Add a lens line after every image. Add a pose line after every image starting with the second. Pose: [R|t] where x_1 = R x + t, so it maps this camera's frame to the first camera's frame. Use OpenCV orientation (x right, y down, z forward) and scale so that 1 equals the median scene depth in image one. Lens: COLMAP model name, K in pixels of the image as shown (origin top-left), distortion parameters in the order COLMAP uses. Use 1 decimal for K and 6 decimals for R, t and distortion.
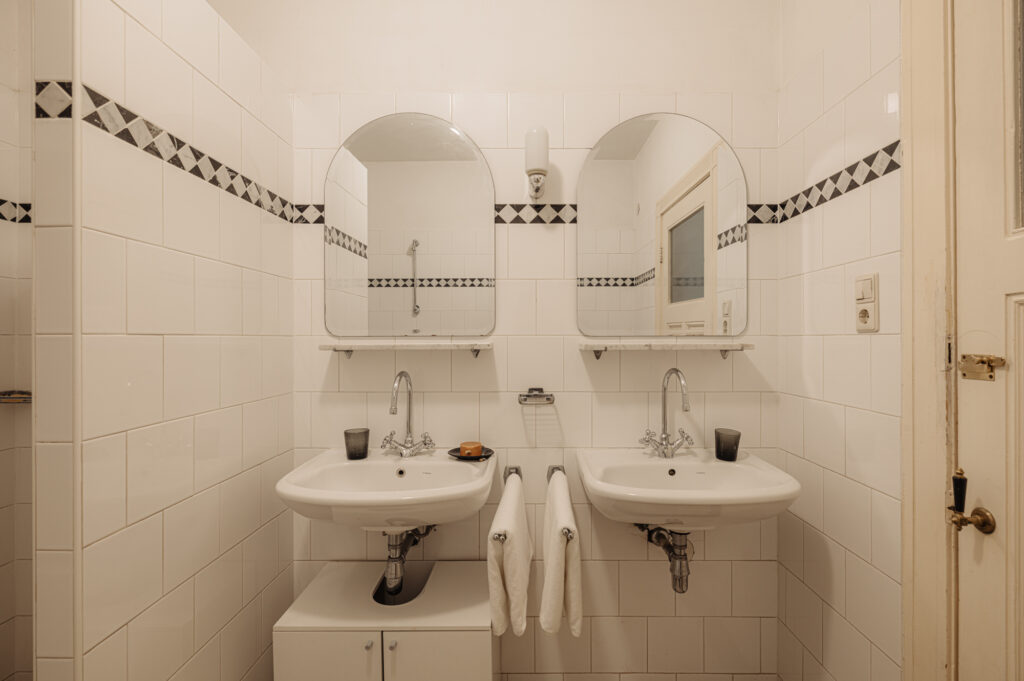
lens RADIAL K [[471.7, 0, 513.7], [0, 471.7, 338.0], [0, 0, 1]] dist [-0.001805, -0.000278]
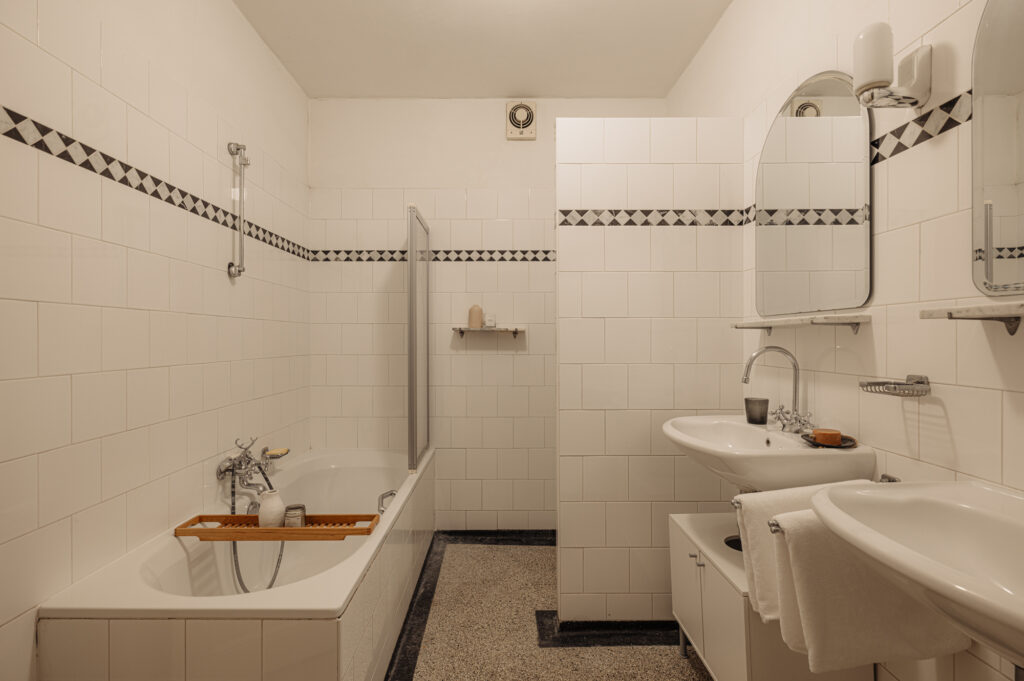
lens RADIAL K [[471.7, 0, 511.2], [0, 471.7, 339.6], [0, 0, 1]] dist [-0.001805, -0.000278]
pose [[0.025934, 0.001682, -0.999662, 0.894136], [0.001088, 0.999998, 0.001711, 0.060149], [0.999663, -0.001132, 0.025932, 0.448720]]
